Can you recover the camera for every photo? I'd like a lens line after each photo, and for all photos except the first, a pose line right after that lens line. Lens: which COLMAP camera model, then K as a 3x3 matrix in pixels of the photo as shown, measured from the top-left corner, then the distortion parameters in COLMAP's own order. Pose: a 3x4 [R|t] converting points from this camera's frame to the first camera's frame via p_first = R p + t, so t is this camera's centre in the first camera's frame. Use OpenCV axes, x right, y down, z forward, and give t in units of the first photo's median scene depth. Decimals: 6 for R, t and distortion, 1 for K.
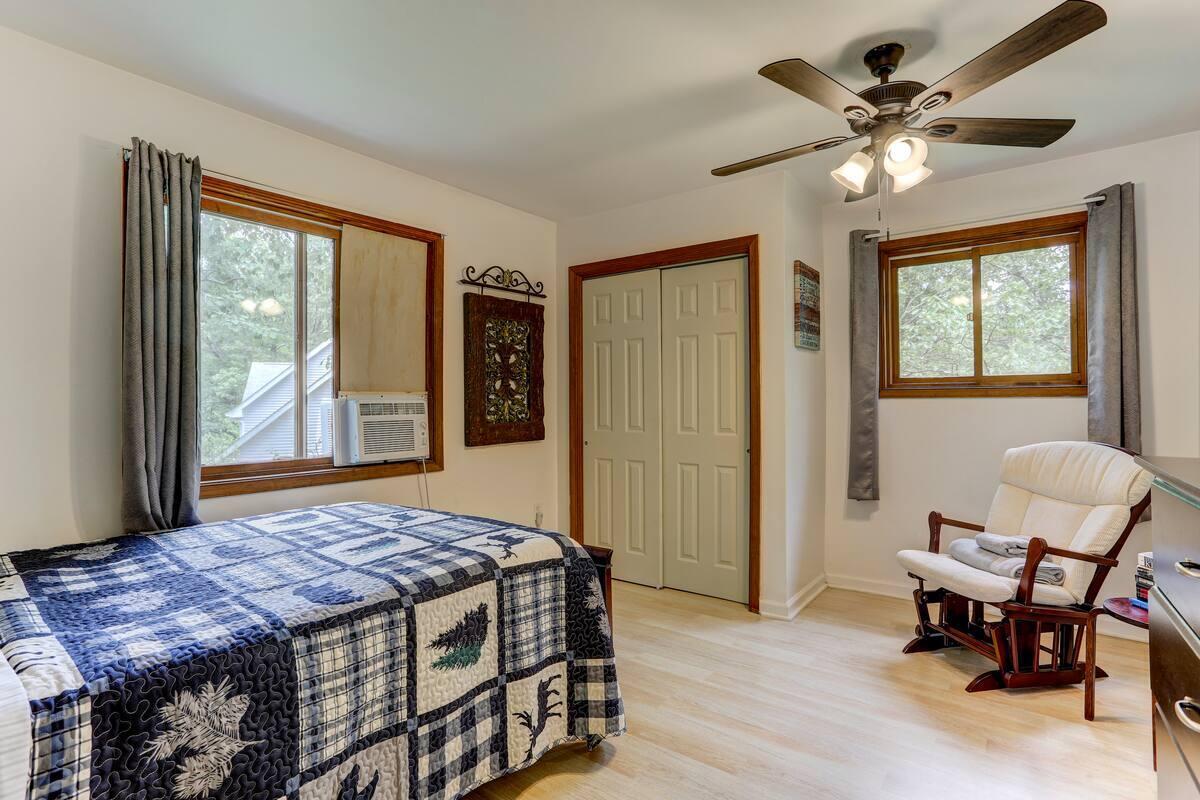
lens RADIAL K [[588.2, 0, 600.0], [0, 588.2, 400.0], [0, 0, 1]] dist [-0.001904, 0.000227]
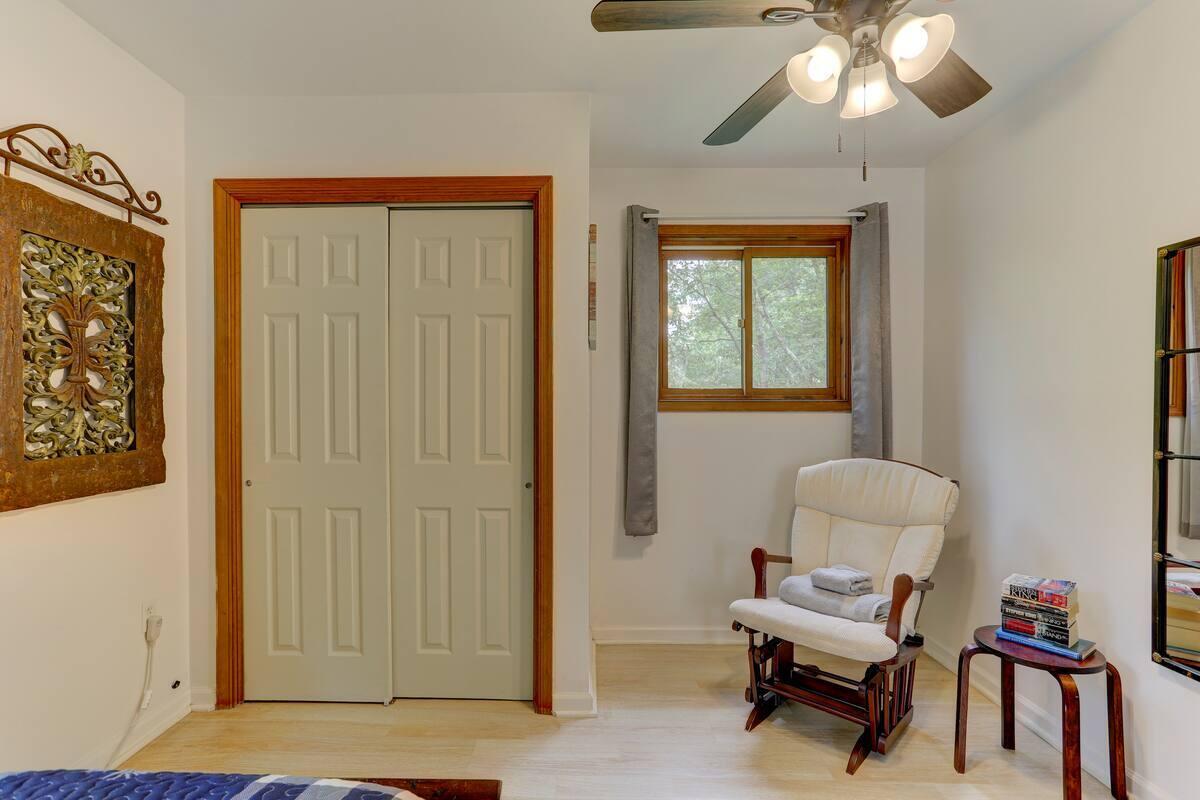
lens RADIAL K [[613.4, 0, 600.4], [0, 613.4, 420.7], [0, 0, 1]] dist [-0.045718, 0.041056]
pose [[0.822986, -0.002083, 0.568058, -0.088569], [-0.007426, 0.999868, 0.014425, -0.001863], [-0.568013, -0.016090, 0.822862, 0.333228]]
